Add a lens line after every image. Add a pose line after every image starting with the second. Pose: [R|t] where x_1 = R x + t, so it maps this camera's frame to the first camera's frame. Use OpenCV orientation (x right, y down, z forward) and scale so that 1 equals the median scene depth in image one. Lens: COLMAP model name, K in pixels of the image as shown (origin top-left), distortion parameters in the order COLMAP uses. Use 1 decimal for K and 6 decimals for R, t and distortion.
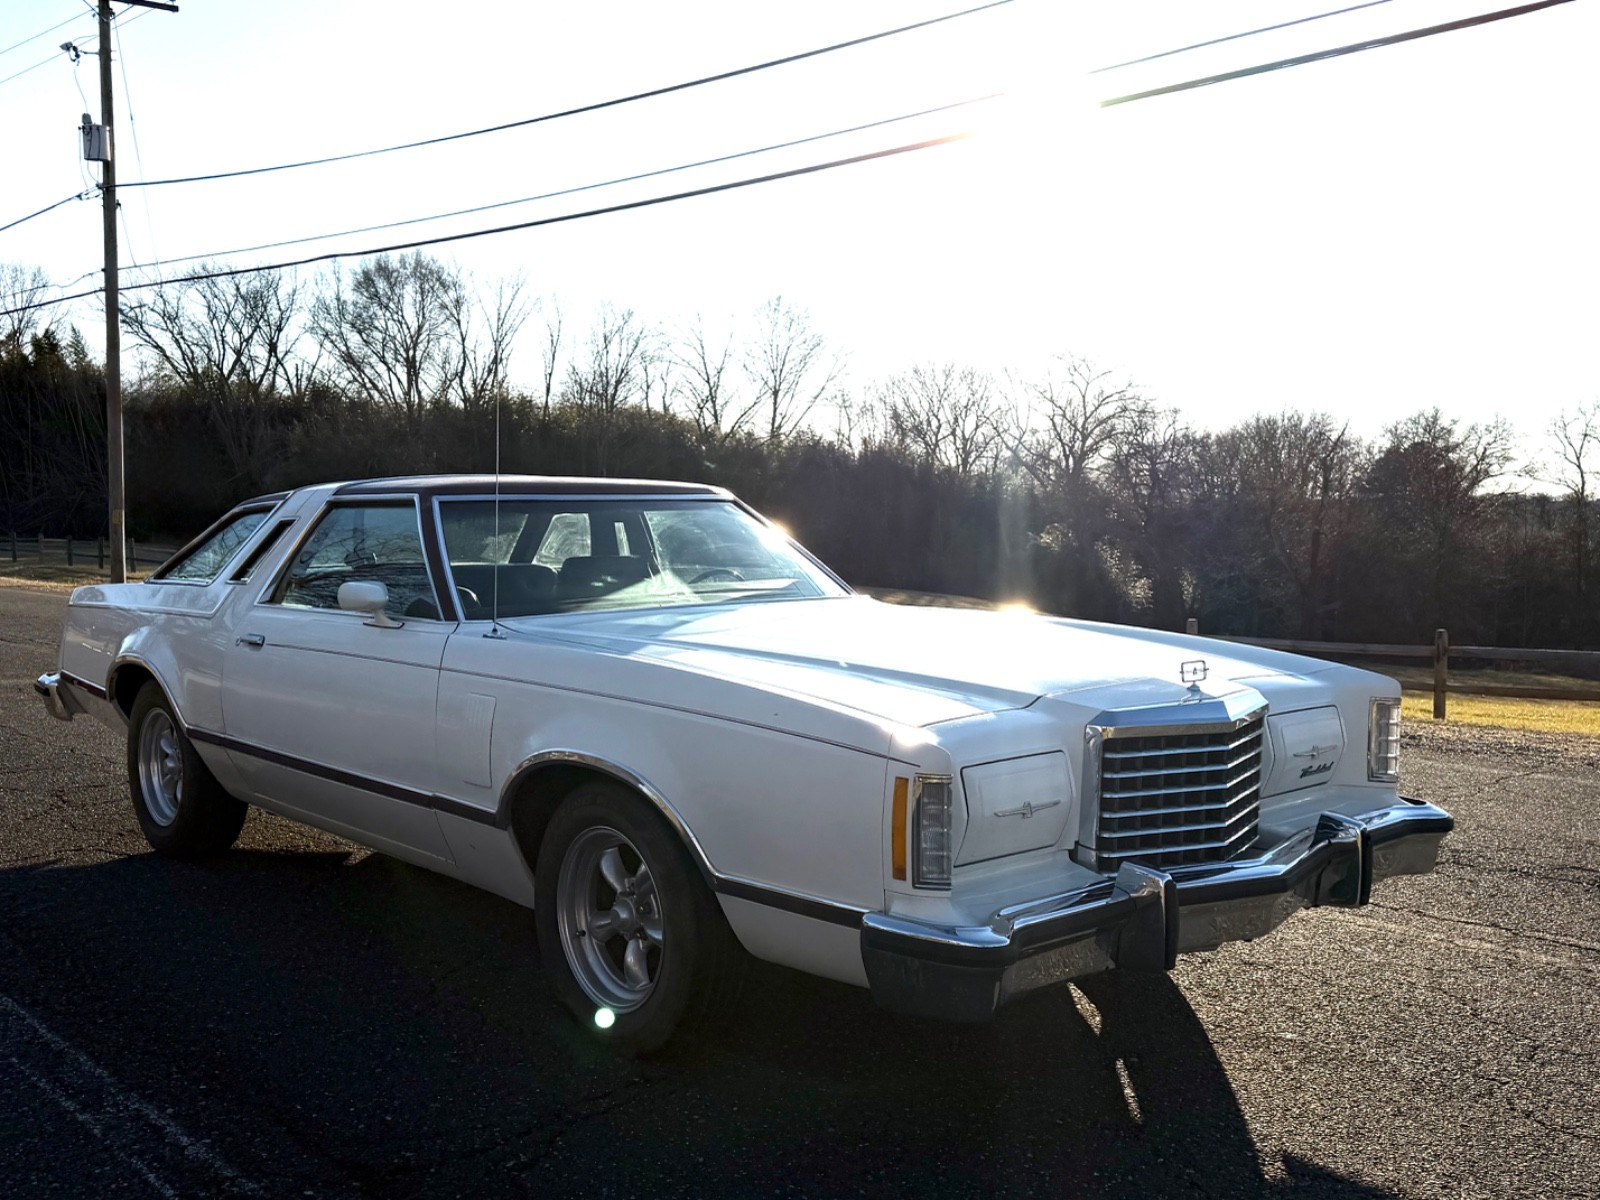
lens RADIAL K [[1530.1, 0, 800.0], [0, 1530.1, 600.0], [0, 0, 1]] dist [0.083948, -0.135873]
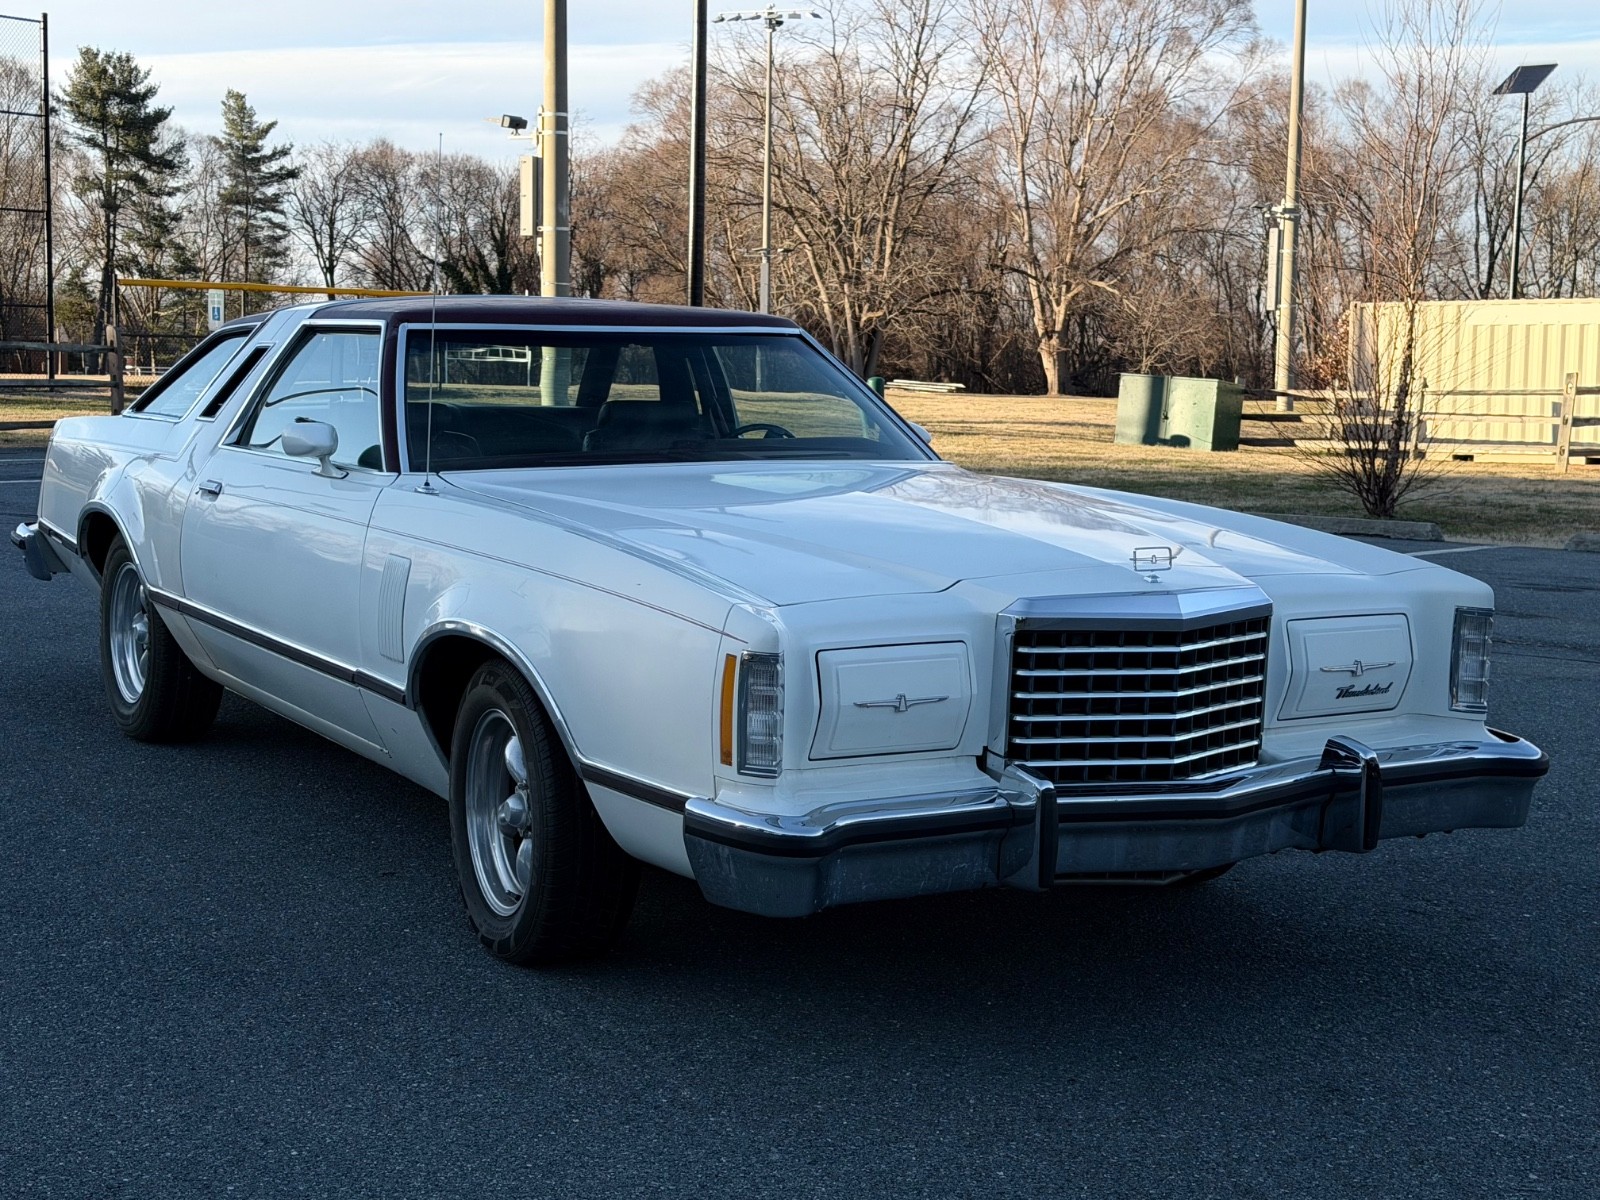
lens RADIAL K [[2373.7, 0, 800.0], [0, 2373.7, 600.0], [0, 0, 1]] dist [0.108639, -0.023903]
pose [[0.979526, 0.045512, -0.196106, 0.306283], [-0.034463, 0.997640, 0.059391, -0.002548], [0.198346, -0.051416, 0.978783, -0.307886]]
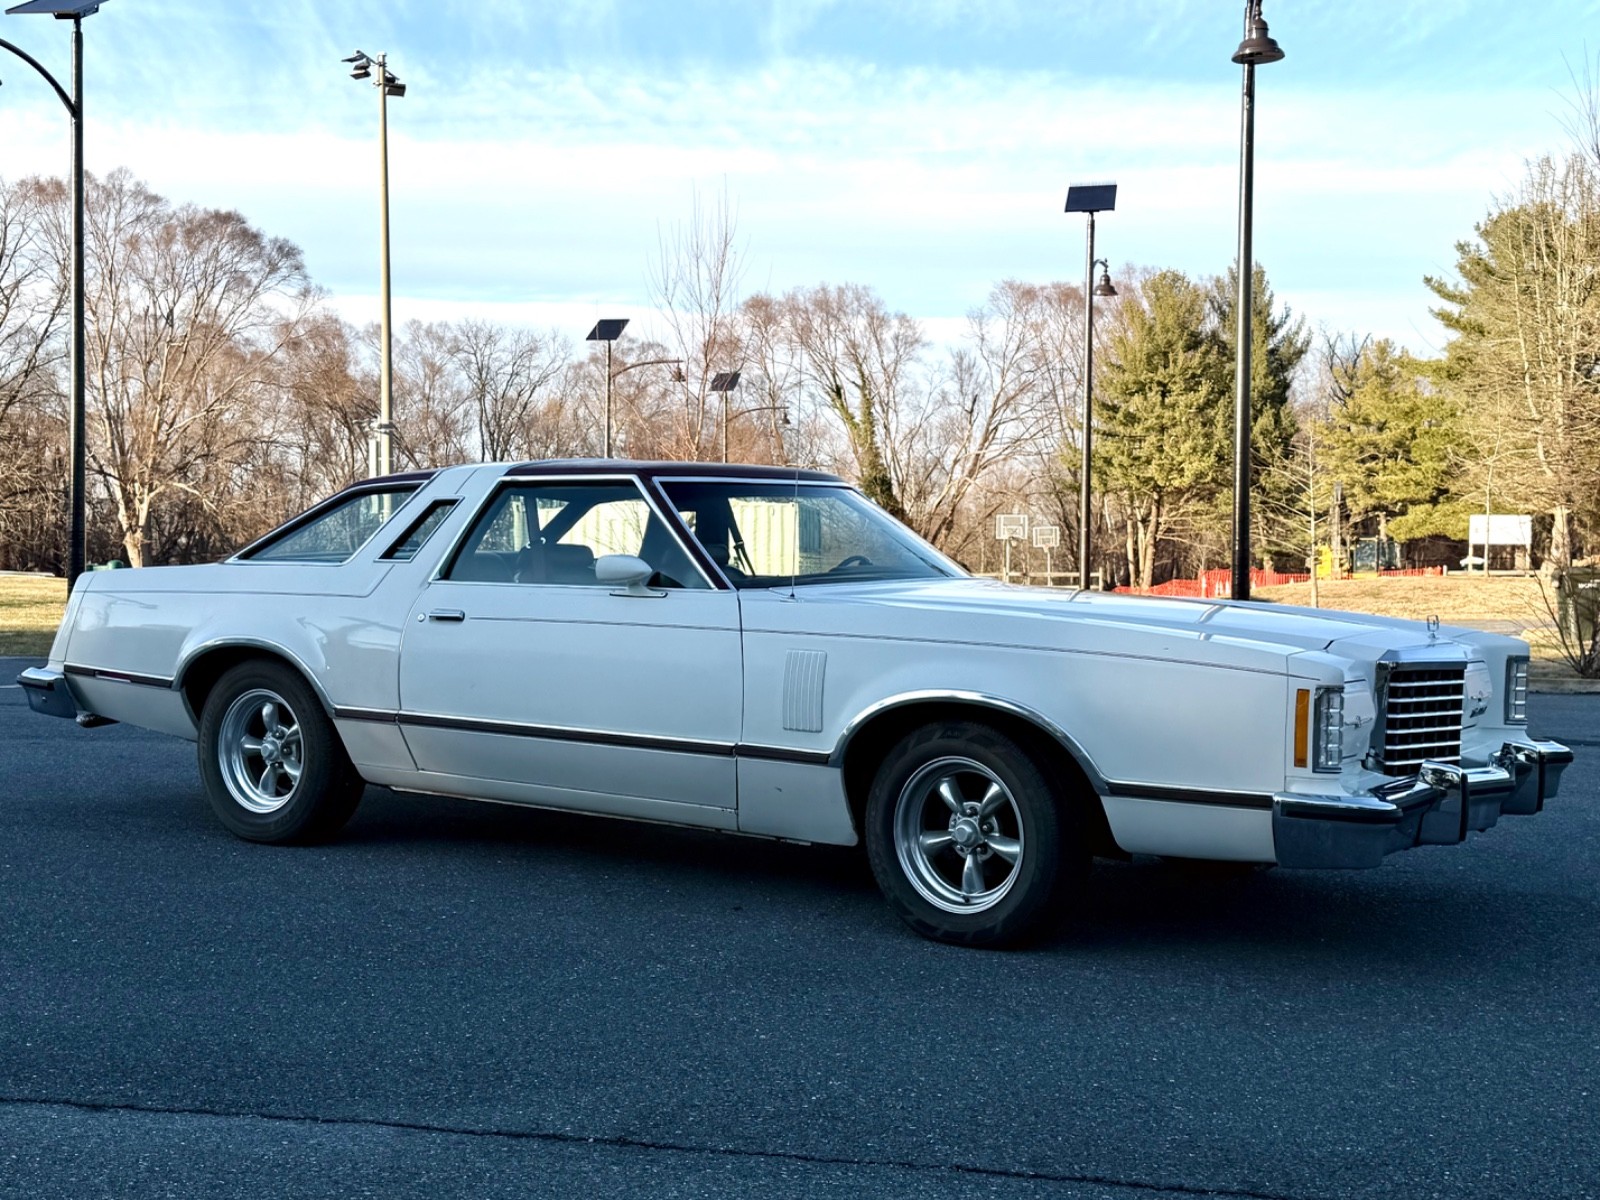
lens RADIAL K [[1989.5, 0, 800.0], [0, 1989.5, 600.0], [0, 0, 1]] dist [0.114579, -0.008299]
pose [[0.969248, 0.009335, 0.245910, -0.622172], [-0.003148, 0.999669, -0.025540, 0.067137], [-0.246067, 0.023980, 0.968956, -0.454658]]
